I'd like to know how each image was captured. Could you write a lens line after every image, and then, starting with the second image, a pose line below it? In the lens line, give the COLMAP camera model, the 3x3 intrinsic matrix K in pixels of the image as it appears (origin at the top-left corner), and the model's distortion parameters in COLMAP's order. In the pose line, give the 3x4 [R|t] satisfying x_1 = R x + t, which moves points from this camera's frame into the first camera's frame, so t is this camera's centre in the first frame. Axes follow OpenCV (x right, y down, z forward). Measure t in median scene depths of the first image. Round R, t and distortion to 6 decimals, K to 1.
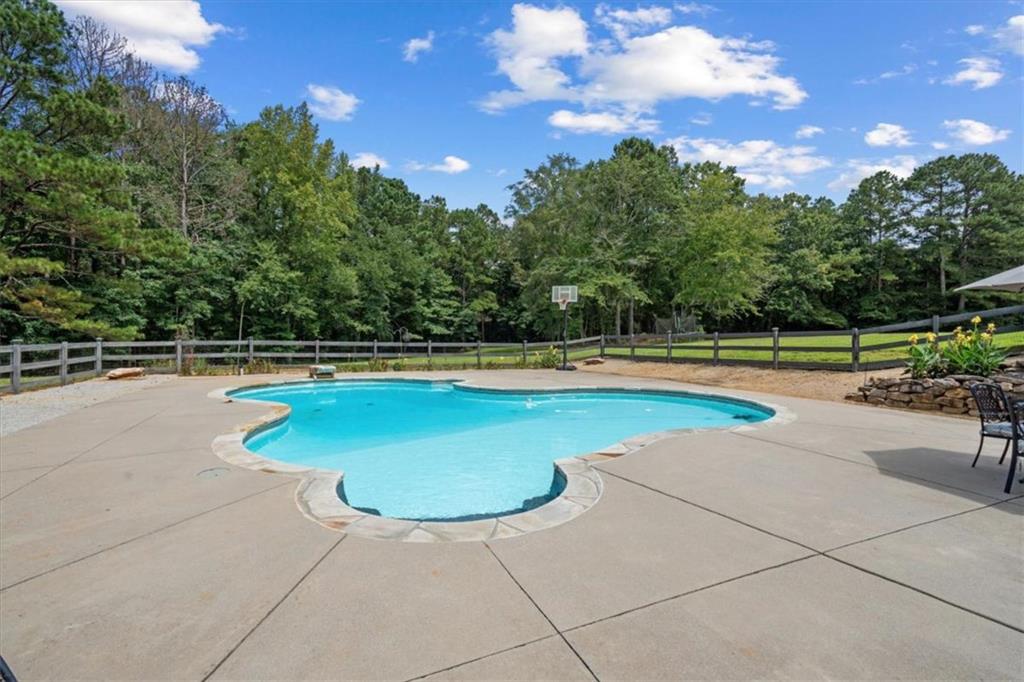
lens RADIAL K [[462.5, 0, 512.0], [0, 462.5, 341.0], [0, 0, 1]] dist [-0.002775, 0.000303]
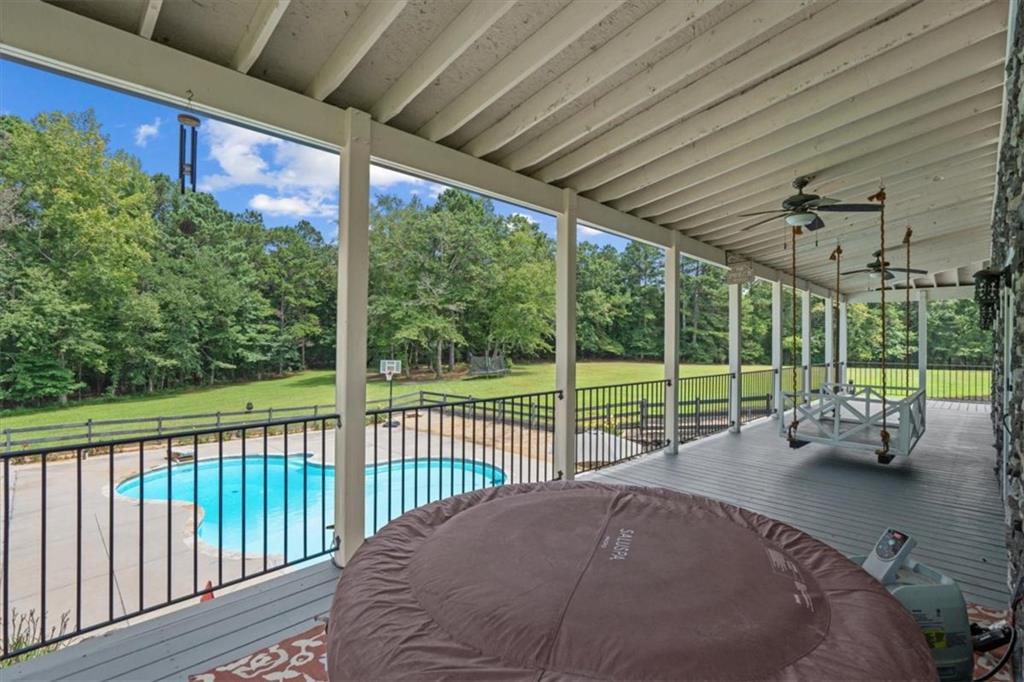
lens RADIAL K [[475.5, 0, 512.0], [0, 475.5, 341.0], [0, 0, 1]] dist [-0.000584, 0.000859]
pose [[0.934980, 0.009627, 0.354570, -0.013475], [-0.004726, 0.999881, -0.014684, -0.056835], [-0.354669, 0.012054, 0.934914, -0.121063]]
